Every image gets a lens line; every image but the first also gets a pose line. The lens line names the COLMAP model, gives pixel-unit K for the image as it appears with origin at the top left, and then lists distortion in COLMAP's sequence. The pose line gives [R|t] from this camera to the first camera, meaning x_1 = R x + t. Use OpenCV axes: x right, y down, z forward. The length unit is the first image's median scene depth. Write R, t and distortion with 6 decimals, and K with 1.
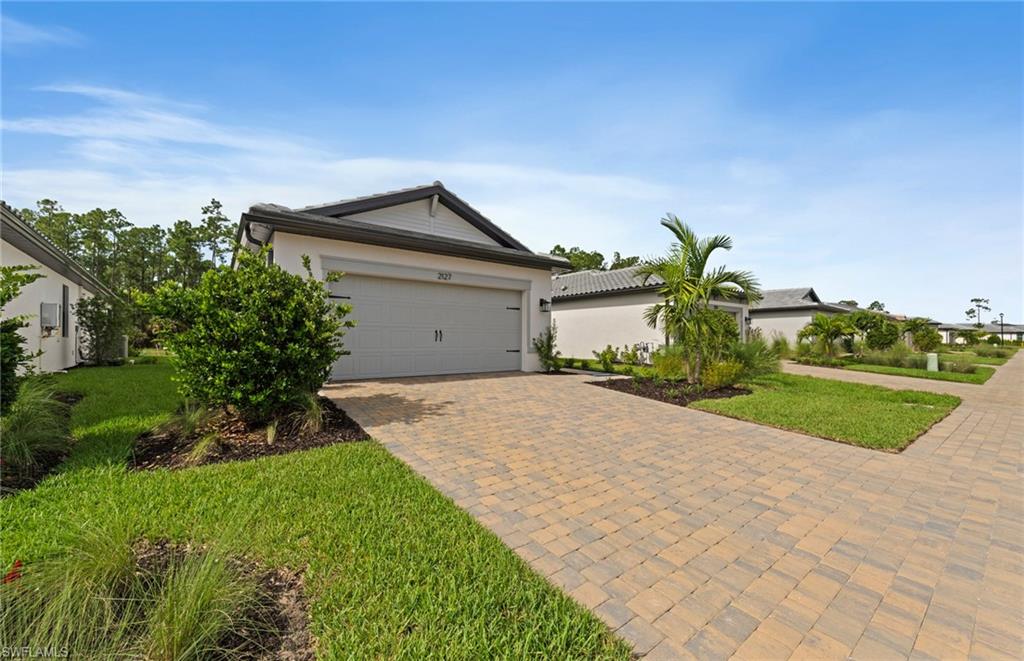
lens RADIAL K [[386.5, 0, 508.9], [0, 386.5, 337.2], [0, 0, 1]] dist [0.001292, 0.000057]
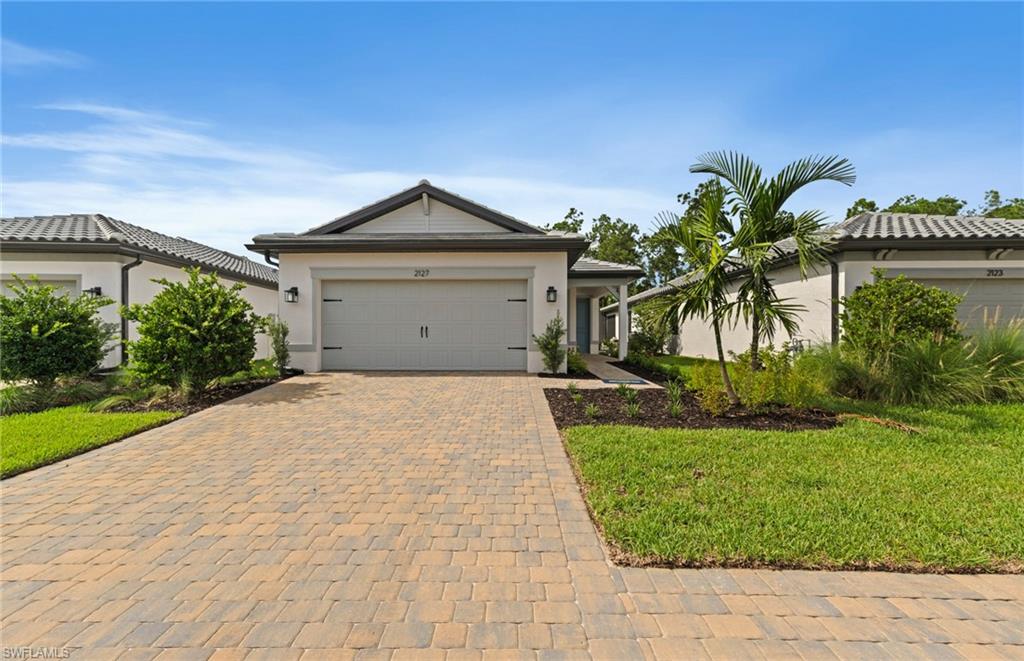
lens RADIAL K [[410.3, 0, 511.0], [0, 410.3, 335.9], [0, 0, 1]] dist [-0.000964, -0.000119]
pose [[0.799970, -0.001918, -0.600037, 0.660660], [0.006737, 0.999961, 0.005786, 0.003217], [0.600003, -0.008671, 0.799951, 0.274601]]
